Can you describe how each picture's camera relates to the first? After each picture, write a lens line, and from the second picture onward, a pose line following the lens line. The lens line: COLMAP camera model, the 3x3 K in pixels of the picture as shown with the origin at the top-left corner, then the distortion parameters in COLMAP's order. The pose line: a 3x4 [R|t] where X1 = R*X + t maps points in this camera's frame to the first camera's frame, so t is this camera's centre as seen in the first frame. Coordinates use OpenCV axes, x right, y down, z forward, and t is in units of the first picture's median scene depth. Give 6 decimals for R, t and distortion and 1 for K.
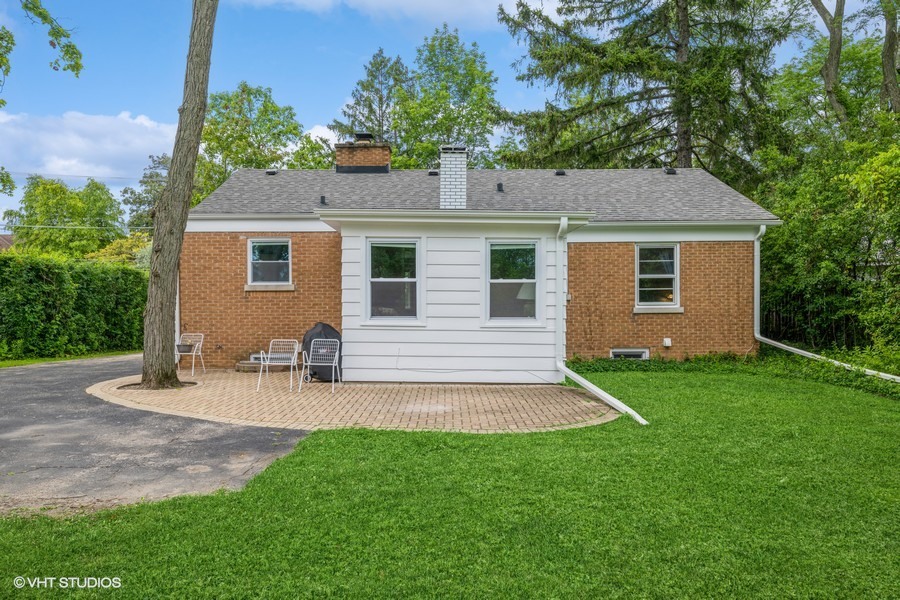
lens RADIAL K [[593.6, 0, 454.2], [0, 593.6, 326.5], [0, 0, 1]] dist [-0.000504, 0.001345]
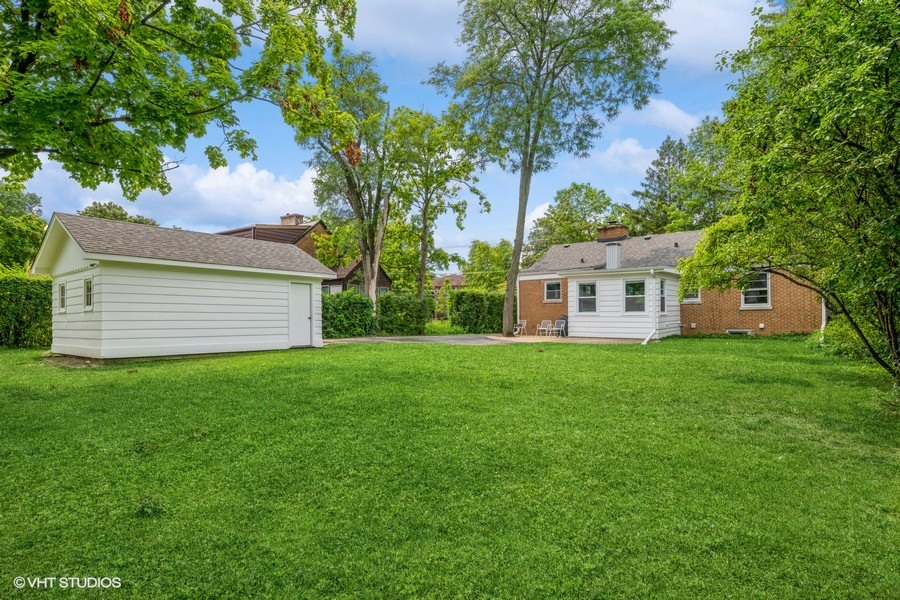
lens RADIAL K [[494.8, 0, 449.7], [0, 494.8, 303.5], [0, 0, 1]] dist [-0.000649, -0.000030]
pose [[0.787575, -0.024670, -0.615724, 0.537607], [-0.012889, 0.998320, -0.056486, 0.055740], [0.616084, 0.052423, 0.785934, -0.752399]]
